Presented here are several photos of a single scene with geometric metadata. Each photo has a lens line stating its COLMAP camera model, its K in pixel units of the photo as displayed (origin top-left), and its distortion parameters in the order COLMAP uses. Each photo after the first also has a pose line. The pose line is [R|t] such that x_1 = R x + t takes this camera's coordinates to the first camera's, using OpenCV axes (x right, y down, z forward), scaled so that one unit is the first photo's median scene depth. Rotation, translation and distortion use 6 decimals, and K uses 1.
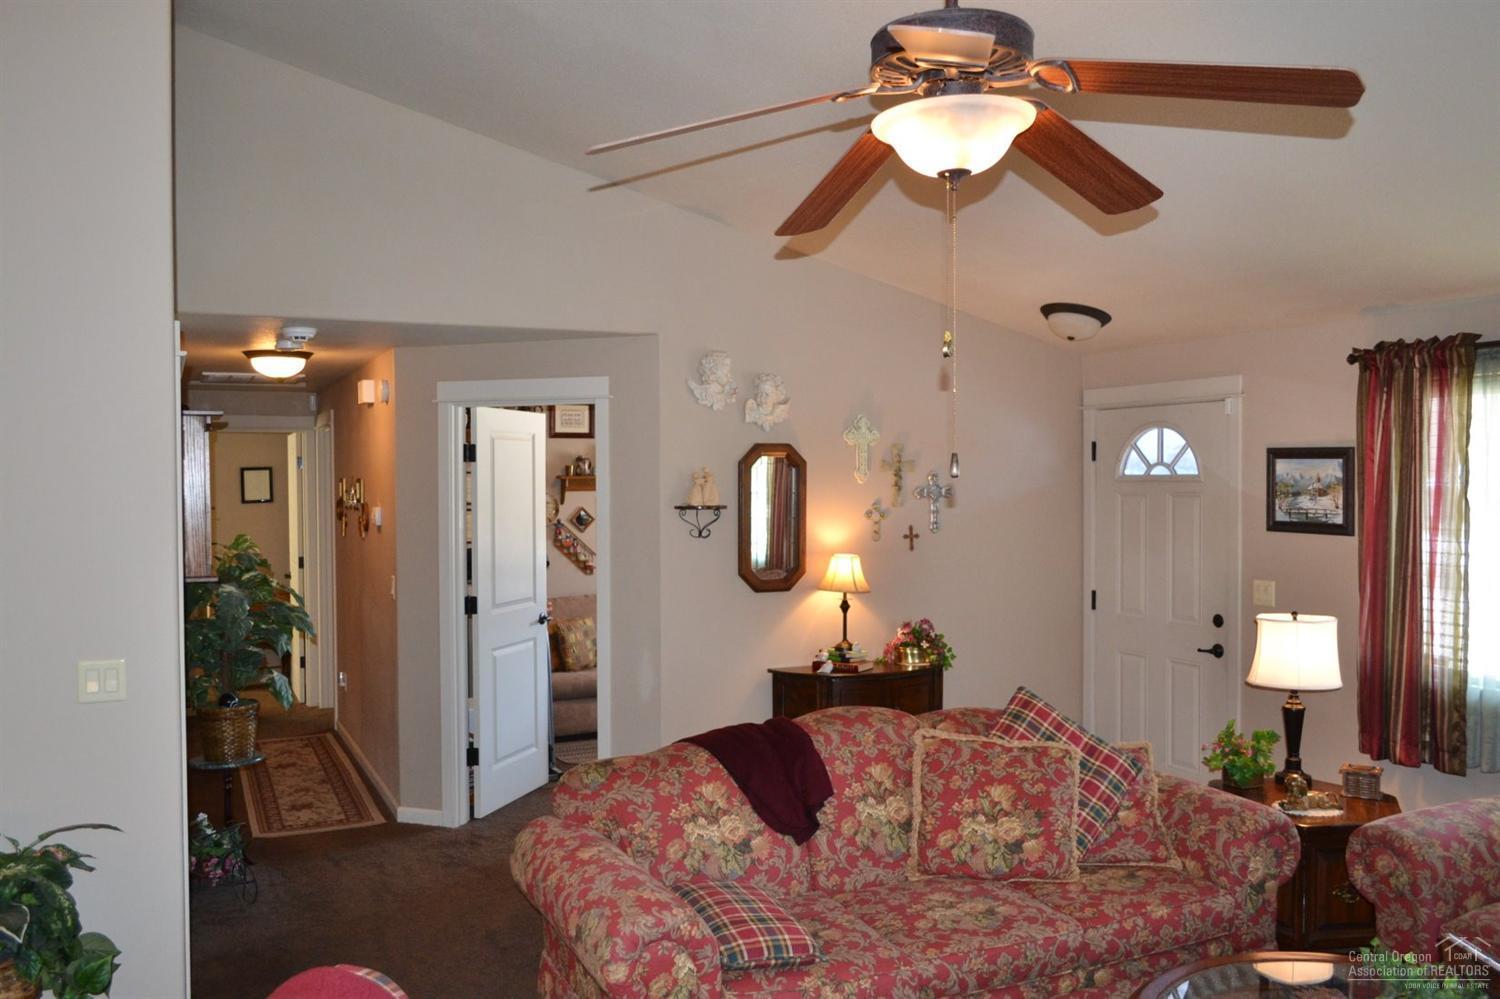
lens RADIAL K [[1231.9, 0, 750.0], [0, 1231.9, 499.5], [0, 0, 1]] dist [-0.010027, 0.000146]
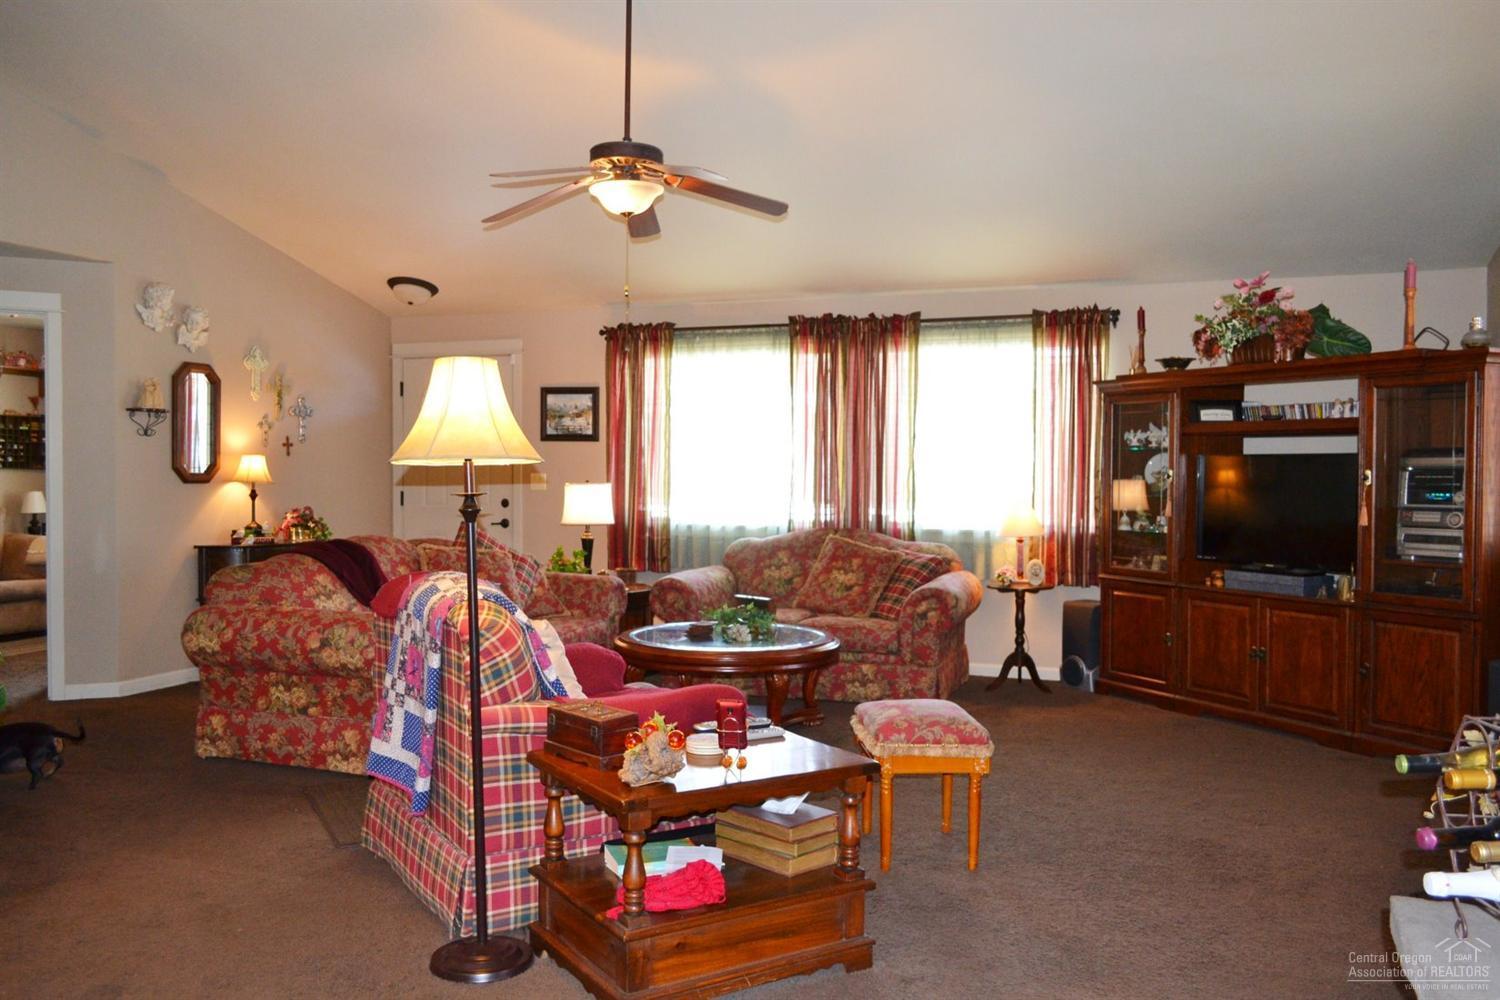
lens RADIAL K [[1231.9, 0, 750.0], [0, 1231.9, 500.0], [0, 0, 1]] dist [-0.010027, 0.000146]
pose [[0.706409, -0.006453, 0.707774, -0.488399], [0.004829, 0.999979, 0.004297, 0.094192], [-0.707787, 0.000383, 0.706425, -0.277454]]
